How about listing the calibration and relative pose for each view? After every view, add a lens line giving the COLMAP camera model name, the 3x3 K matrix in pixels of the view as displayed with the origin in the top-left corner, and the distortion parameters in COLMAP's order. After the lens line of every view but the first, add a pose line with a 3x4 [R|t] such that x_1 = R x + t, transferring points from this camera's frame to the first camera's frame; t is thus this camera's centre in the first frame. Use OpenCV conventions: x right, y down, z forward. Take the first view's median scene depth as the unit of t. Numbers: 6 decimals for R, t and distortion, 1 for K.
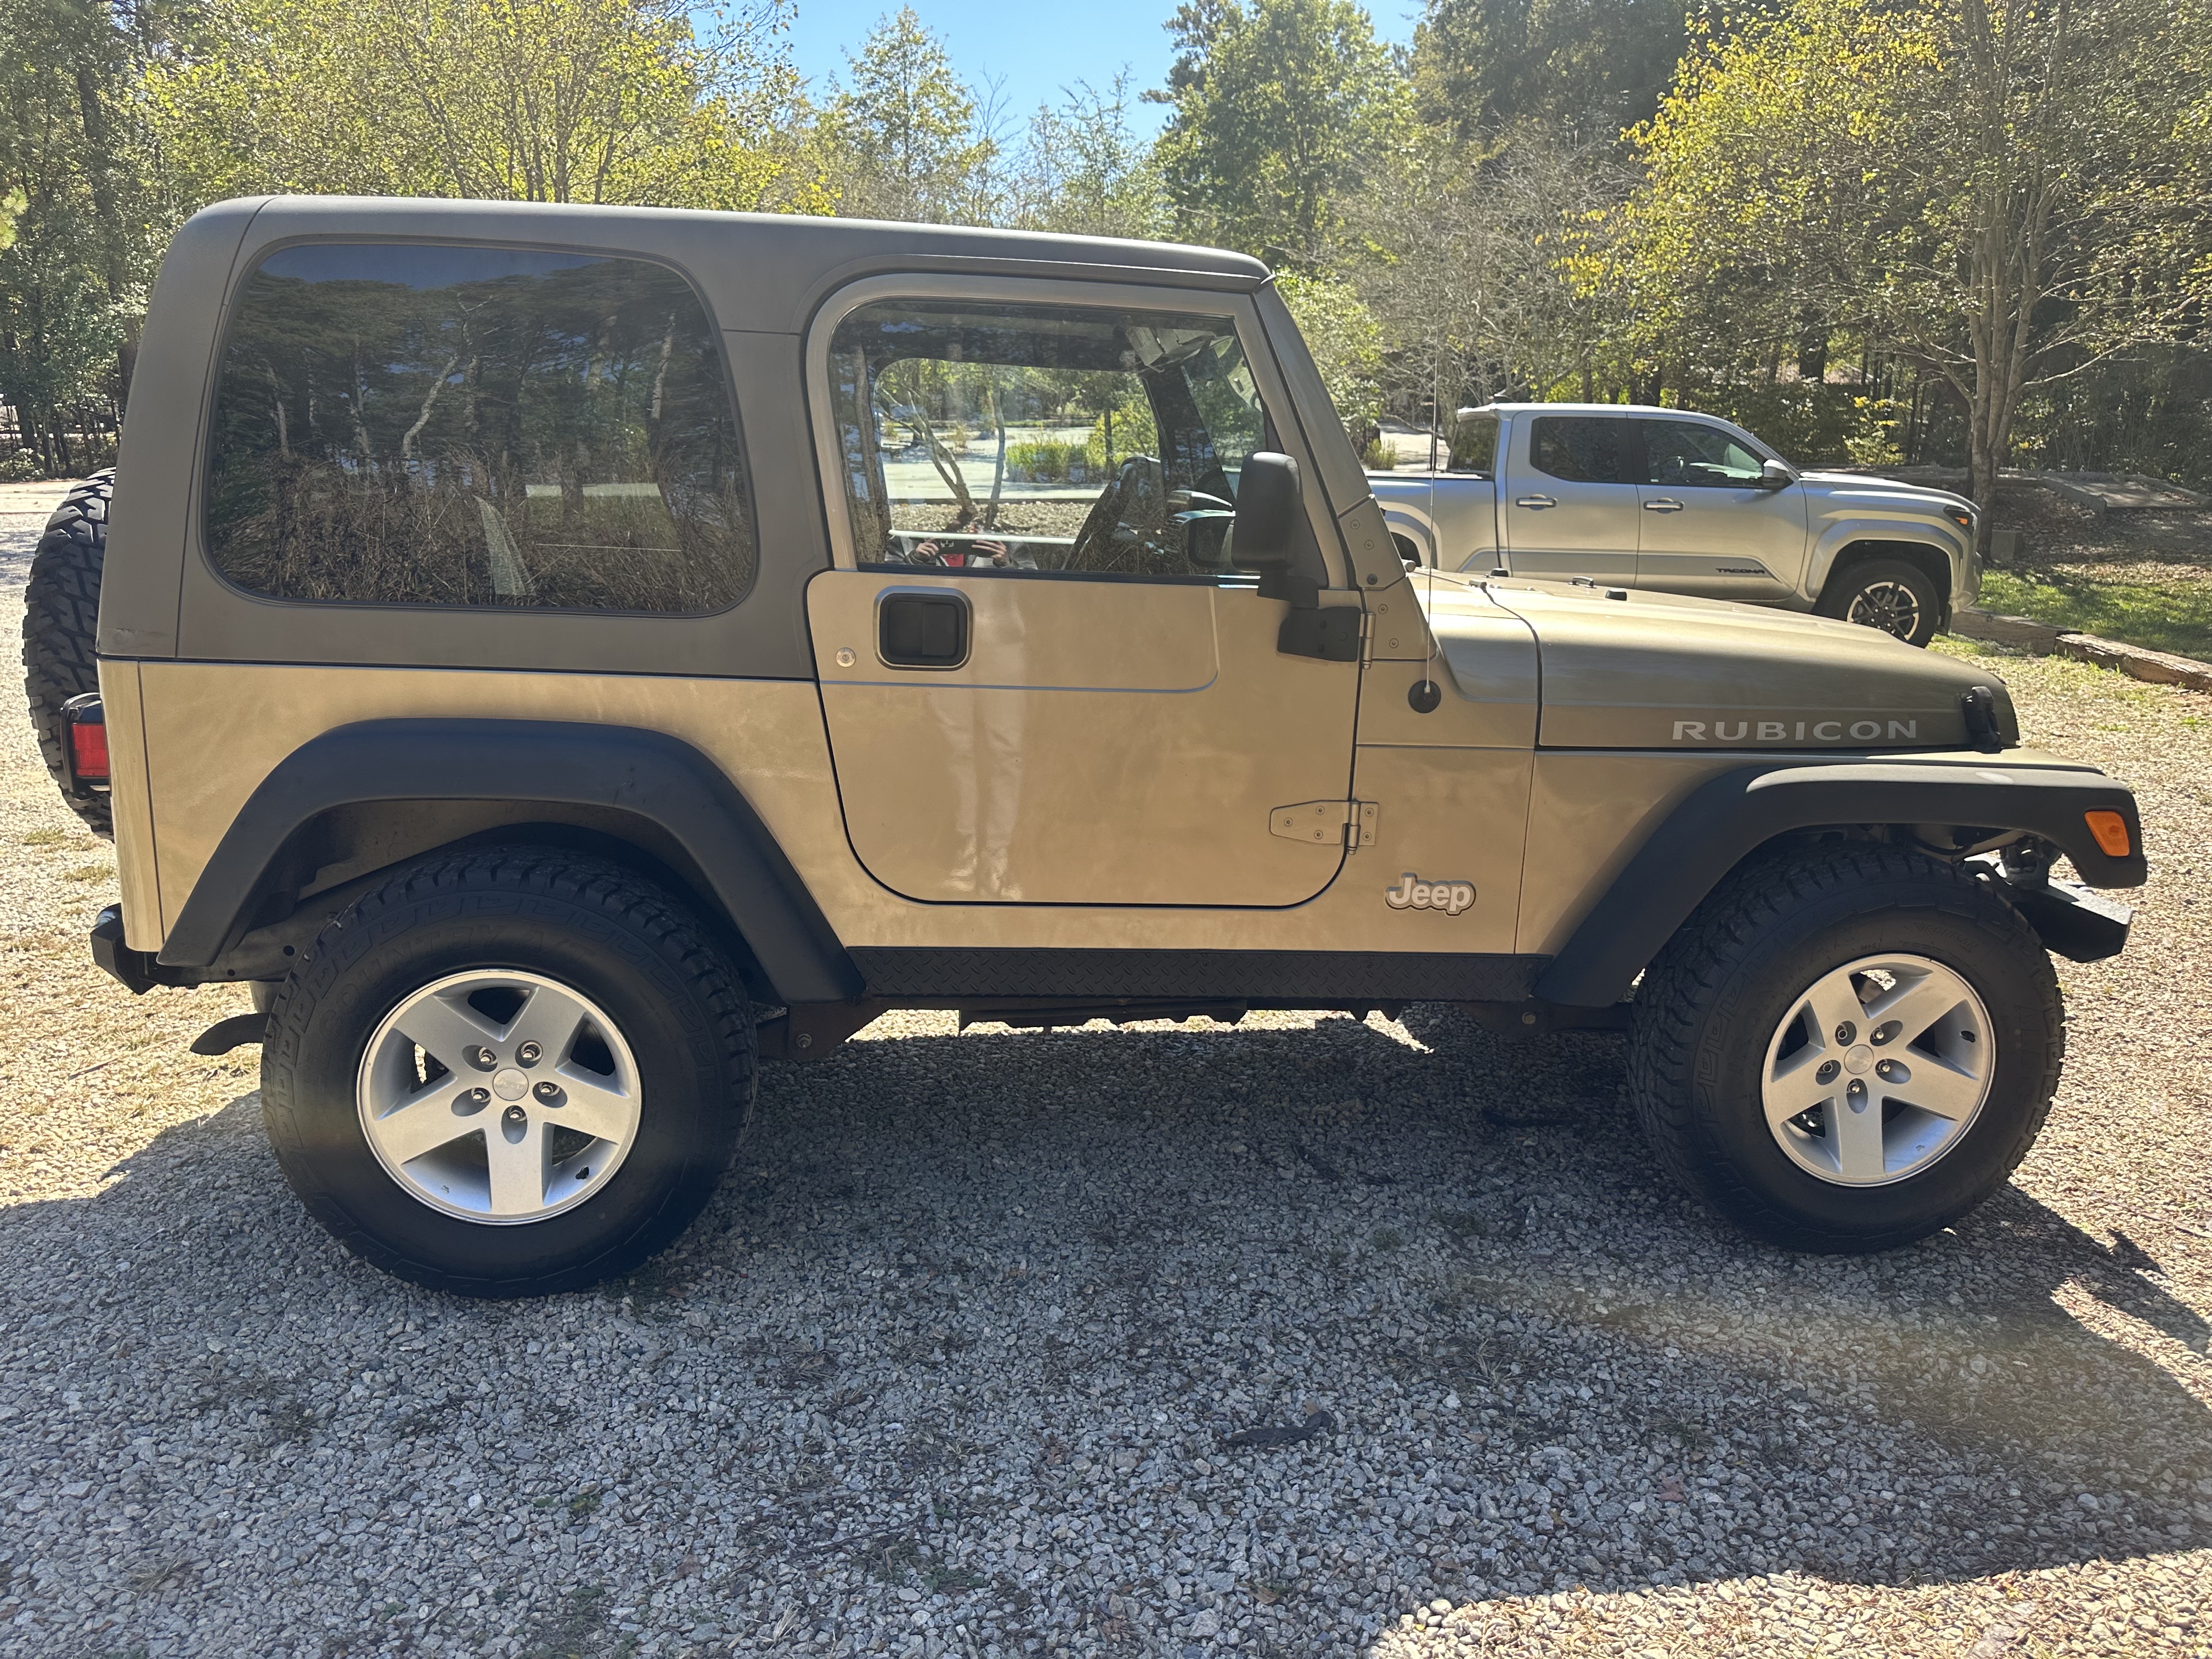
lens RADIAL K [[1615.8, 0, 1112.7], [0, 1615.8, 850.2], [0, 0, 1]] dist [-0.003579, -0.005699]
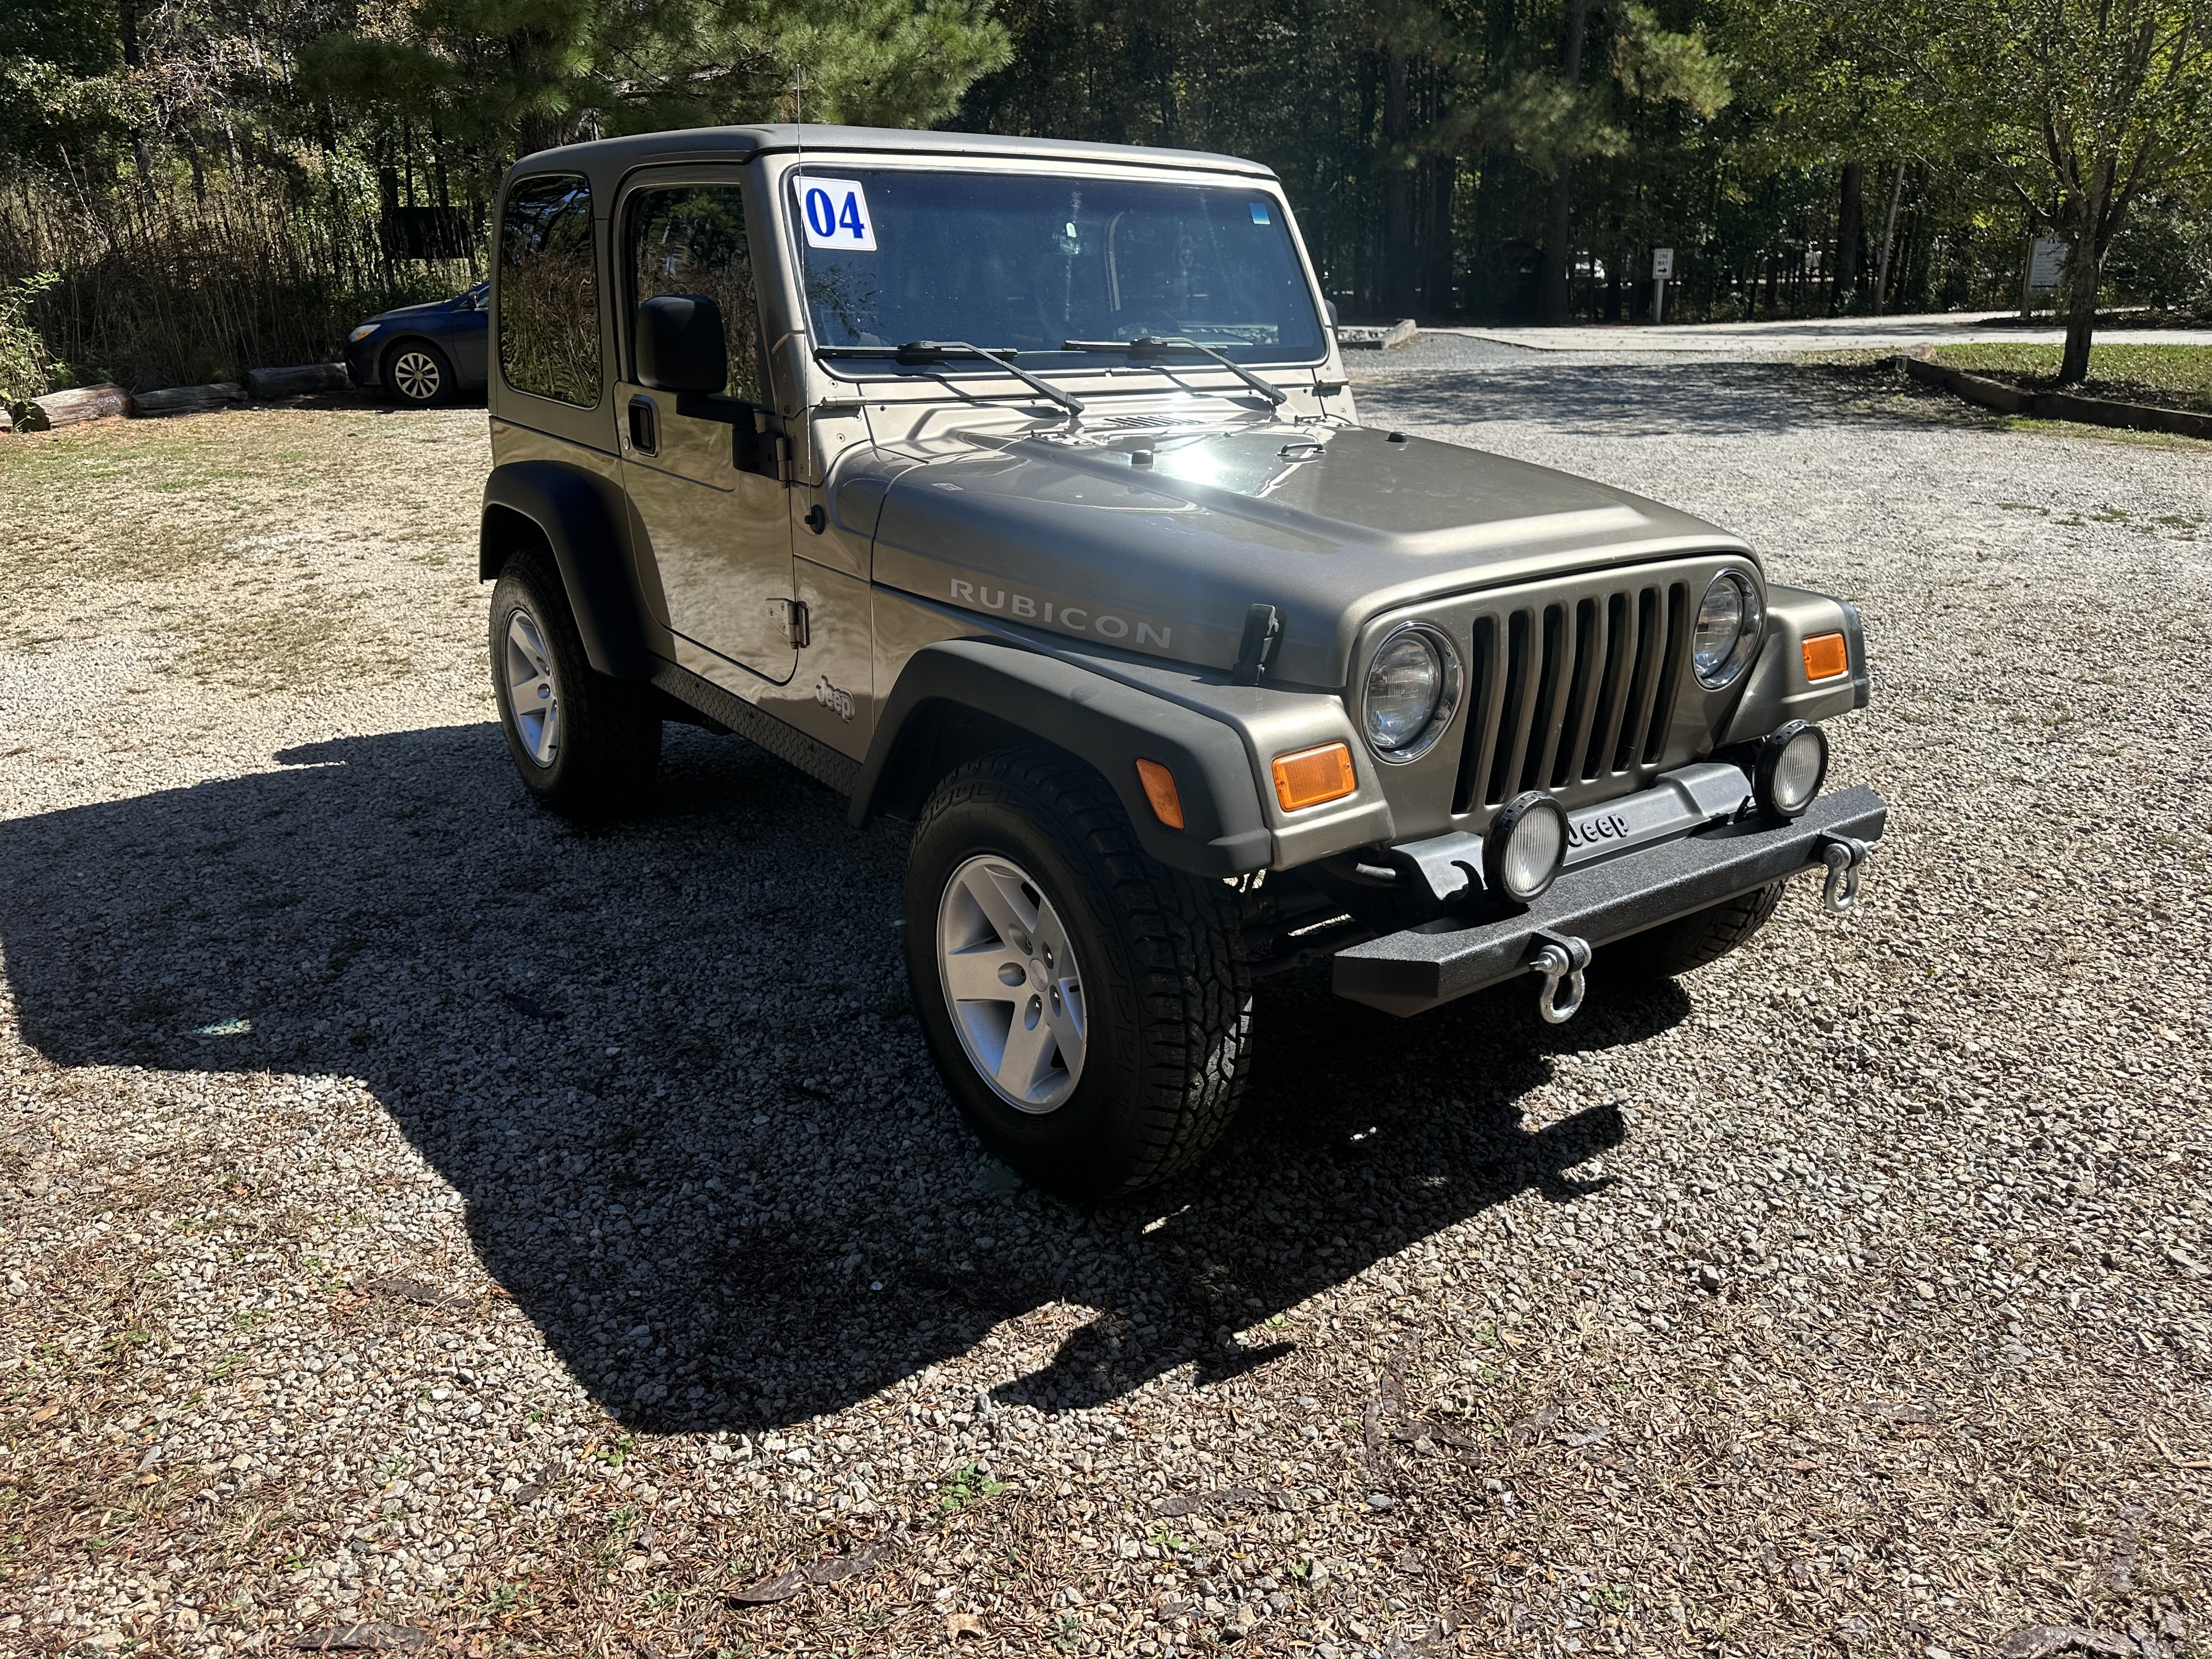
lens RADIAL K [[1615.8, 0, 1112.7], [0, 1615.8, 850.2], [0, 0, 1]] dist [-0.003579, -0.005699]
pose [[0.495775, 0.274168, -0.824038, 1.290796], [-0.205422, 0.958955, 0.195466, -0.136454], [0.843806, 0.072369, 0.531746, 0.570472]]
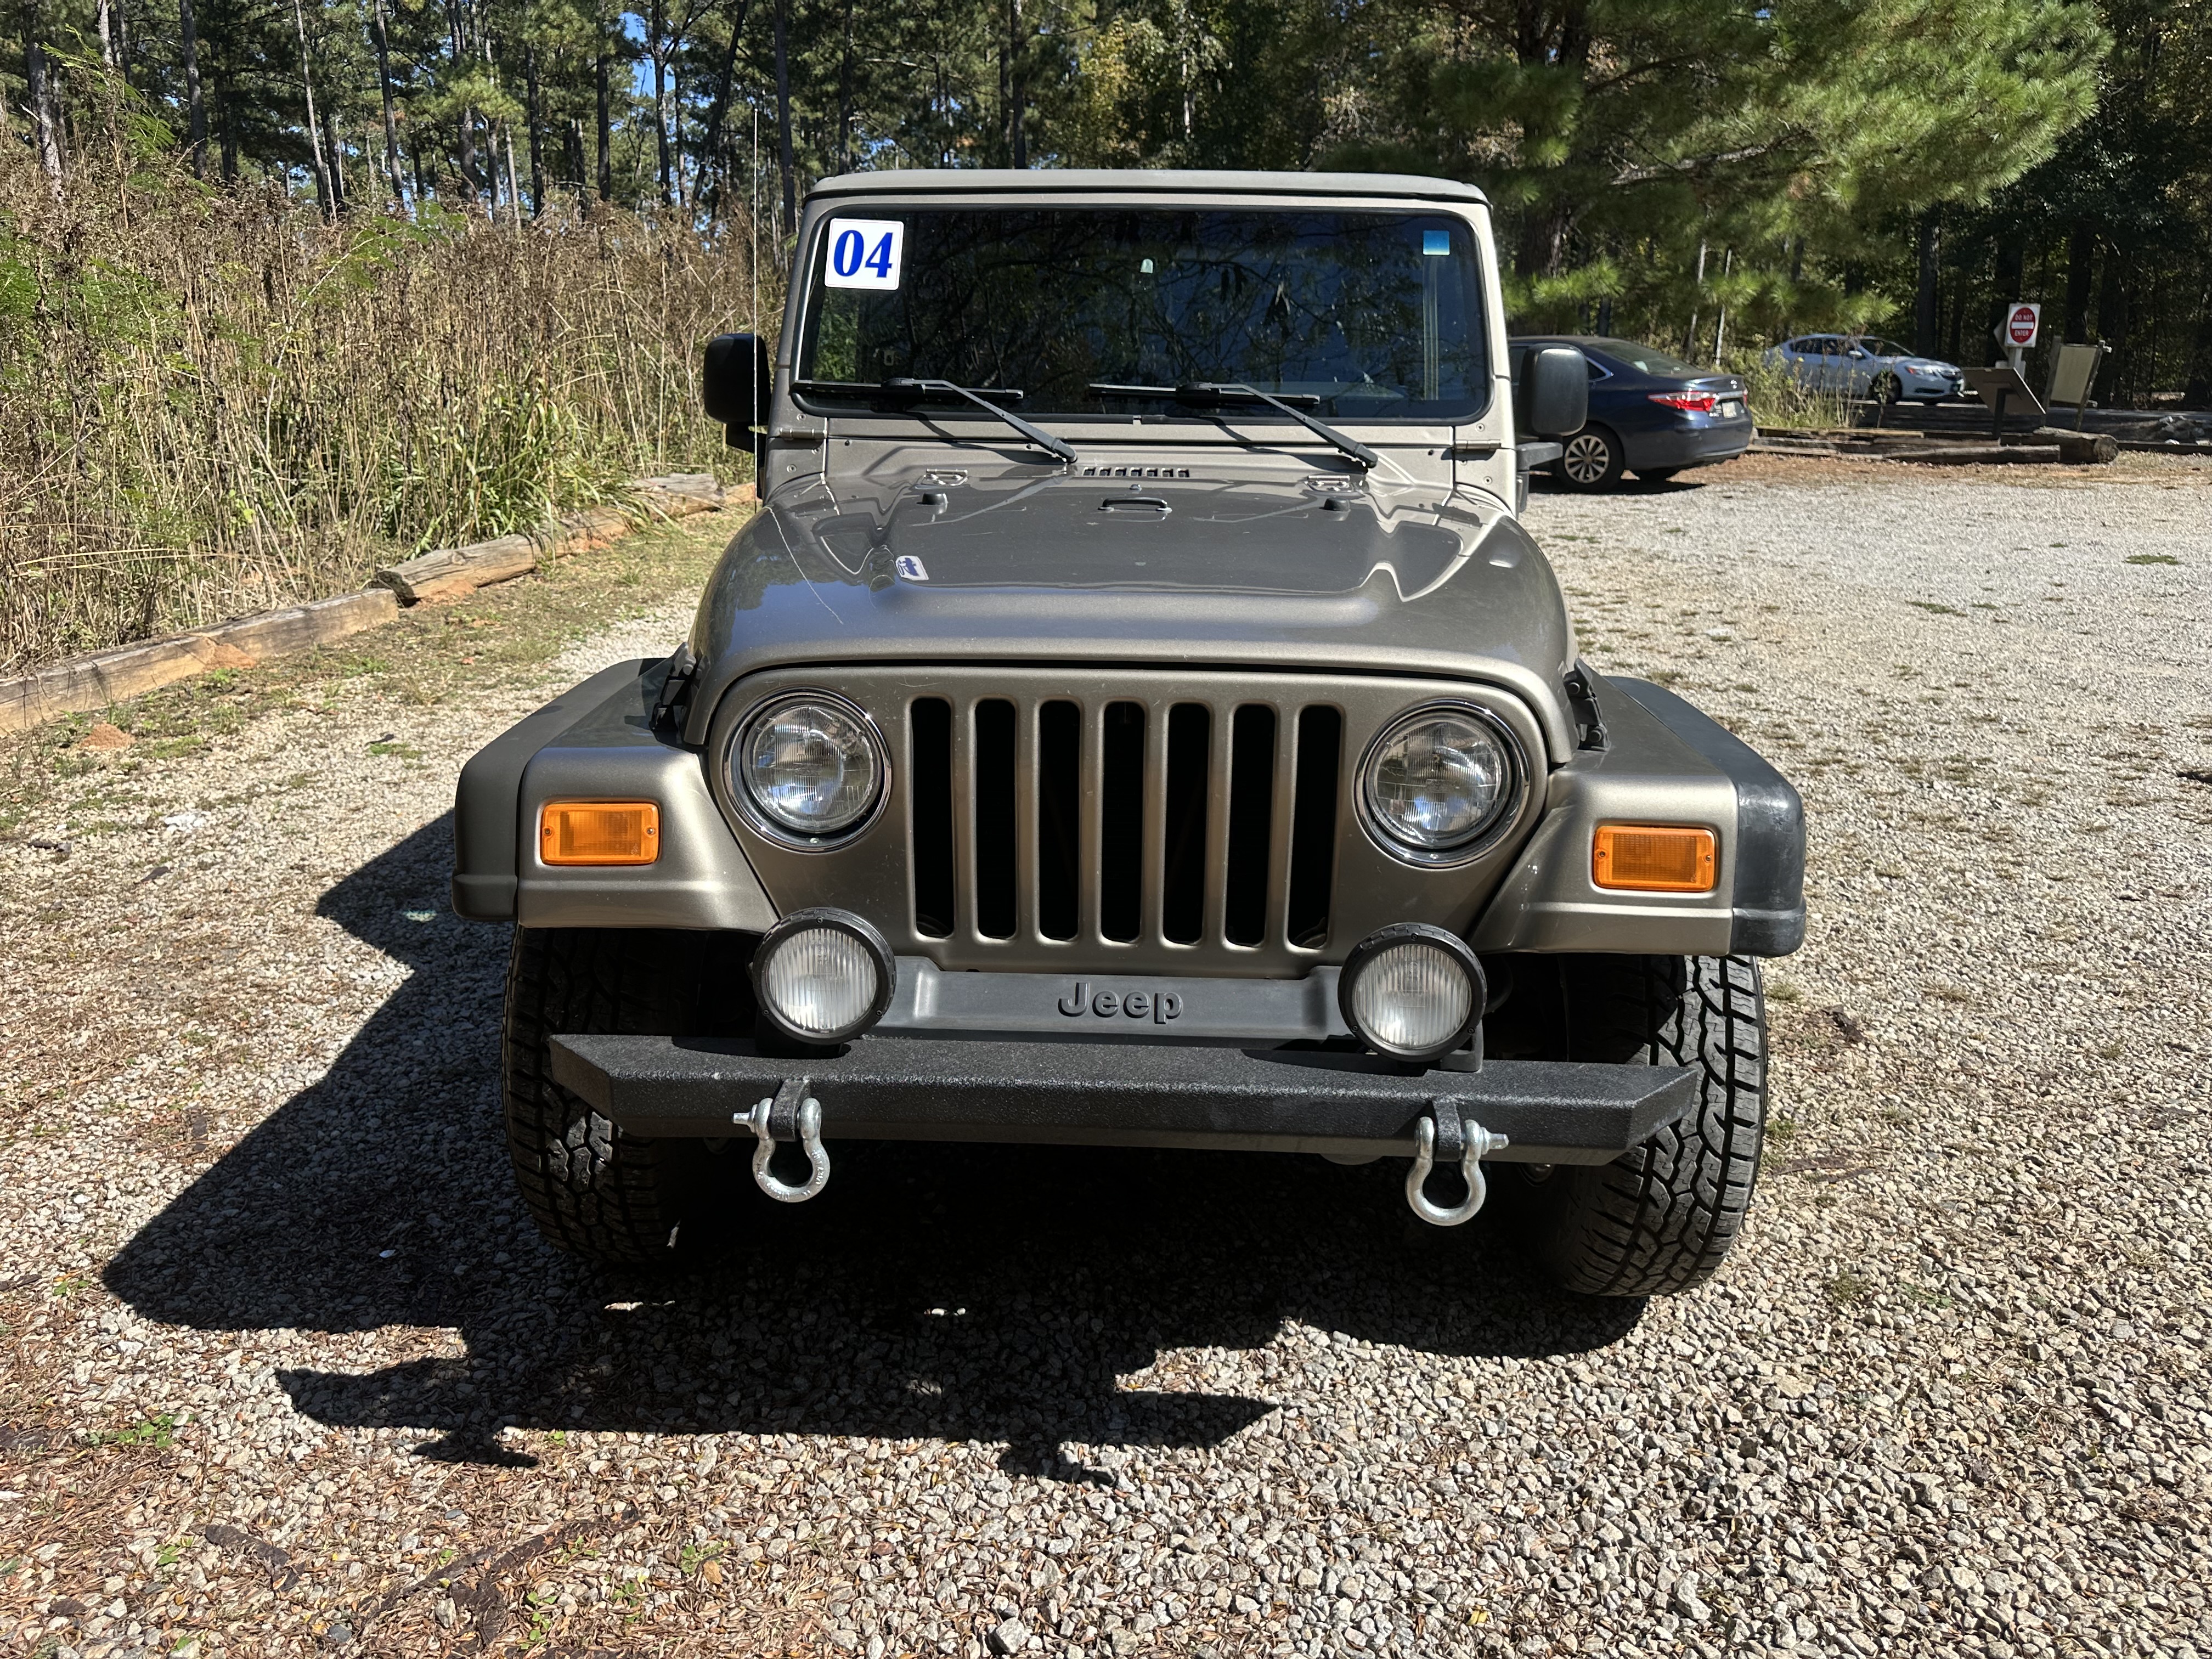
lens RADIAL K [[1628.1, 0, 1106.0], [0, 1628.1, 829.5], [0, 0, 1]] dist [-0.017522, -0.005901]
pose [[-0.165675, 0.253877, -0.952942, 1.313703], [-0.250966, 0.923629, 0.289699, -0.304912], [0.953713, 0.287152, -0.089308, 1.369730]]
